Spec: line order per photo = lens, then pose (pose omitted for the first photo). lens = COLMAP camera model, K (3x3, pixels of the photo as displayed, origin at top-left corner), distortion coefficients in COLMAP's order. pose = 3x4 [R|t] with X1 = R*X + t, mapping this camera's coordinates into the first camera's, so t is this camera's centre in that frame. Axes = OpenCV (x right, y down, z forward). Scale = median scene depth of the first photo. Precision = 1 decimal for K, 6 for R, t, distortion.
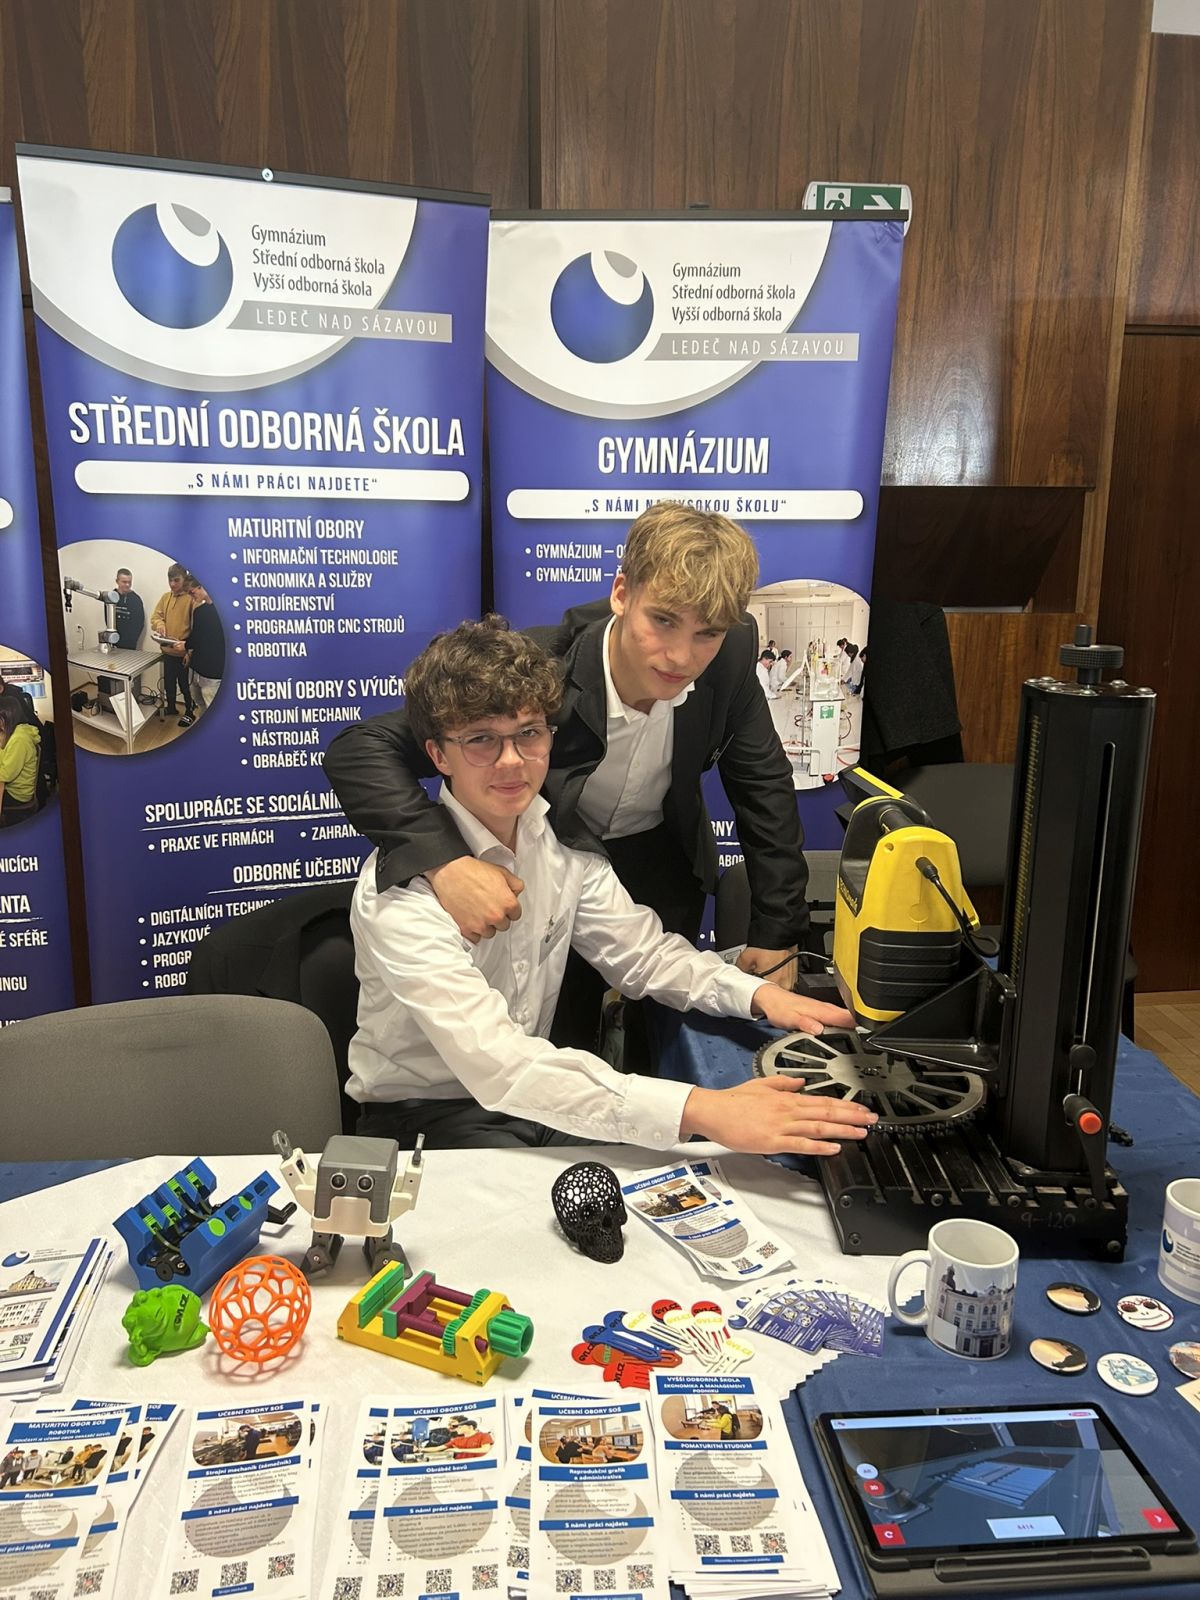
lens RADIAL K [[1170.1, 0, 600.0], [0, 1170.1, 800.0], [0, 0, 1]] dist [0.054108, -0.049980]
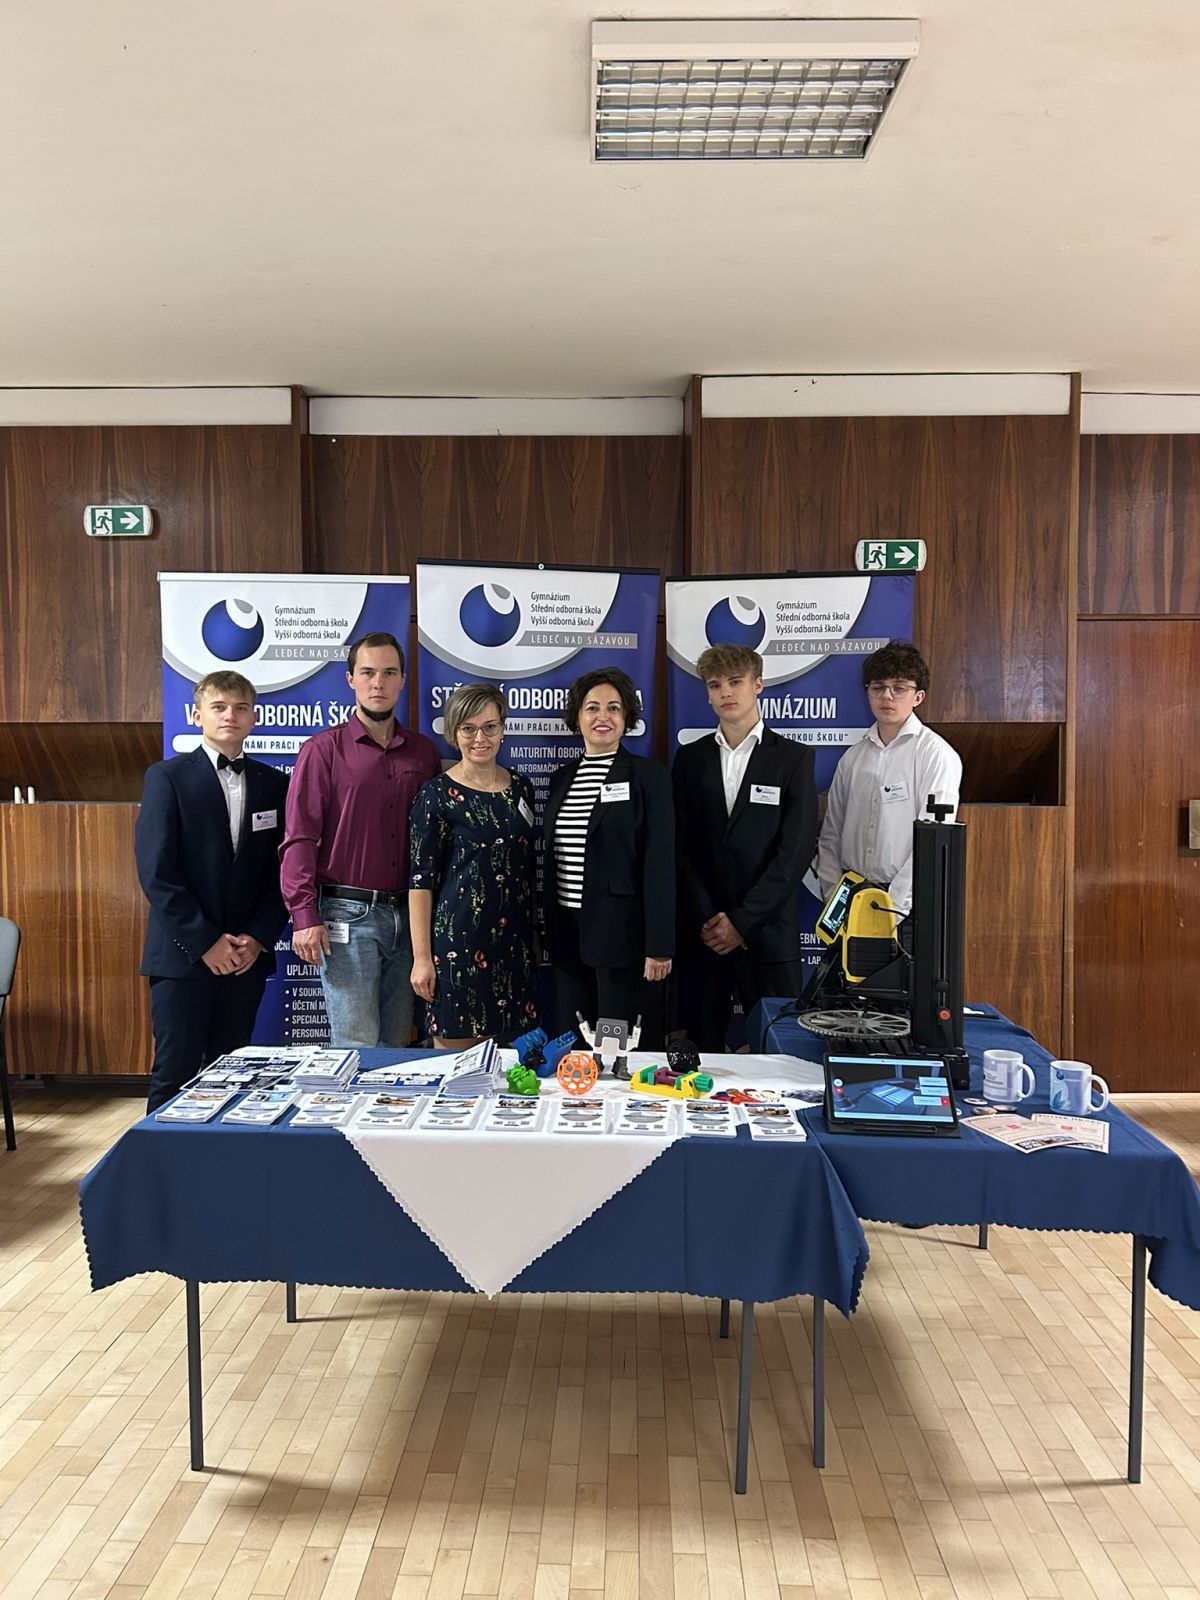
lens RADIAL K [[1169.7, 0, 599.8], [0, 1169.7, 829.8], [0, 0, 1]] dist [0.072391, -0.129827]
pose [[0.992392, 0.002006, -0.123103, 0.029801], [-0.021227, 0.987682, -0.155026, 0.142641], [0.121276, 0.156459, 0.980211, -0.643712]]
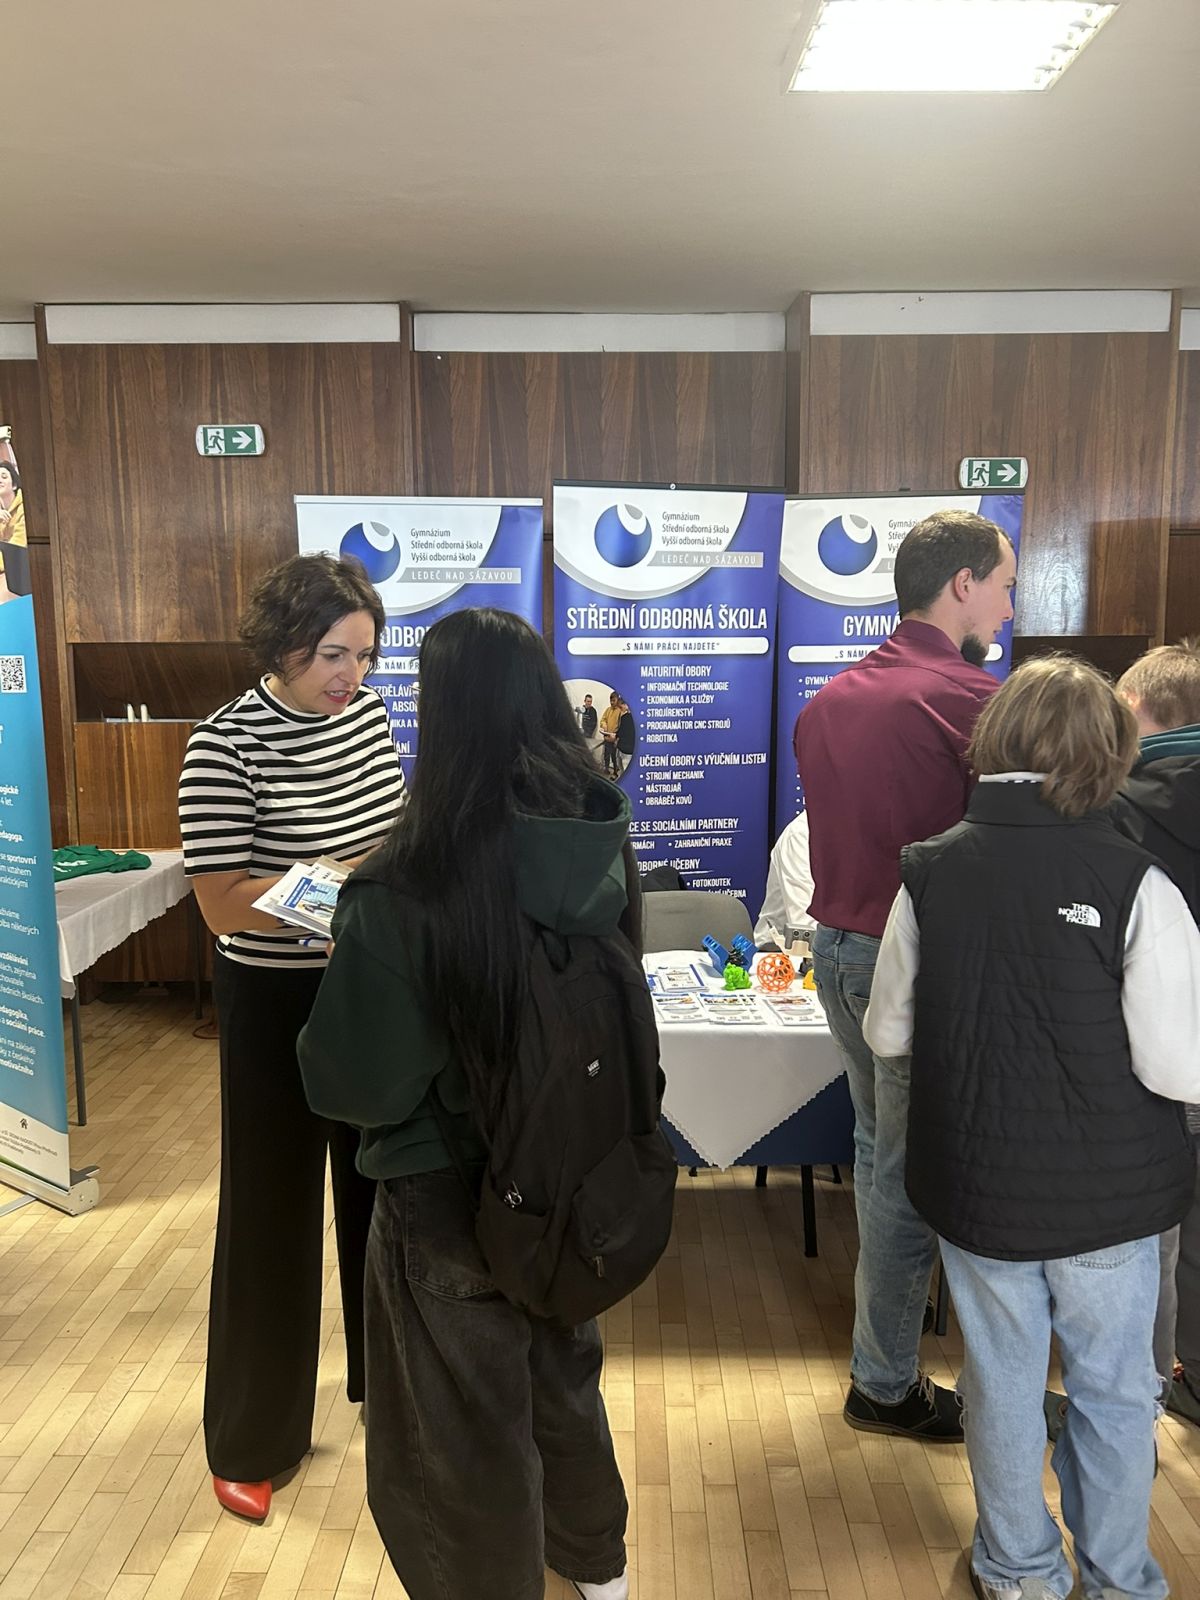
lens RADIAL K [[1169.7, 0, 599.8], [0, 1169.7, 829.8], [0, 0, 1]] dist [0.072391, -0.129827]
pose [[0.995055, 0.001789, -0.099310, -0.190767], [-0.009344, 0.997090, -0.075665, 0.144468], [0.098886, 0.076219, 0.992176, -0.752490]]
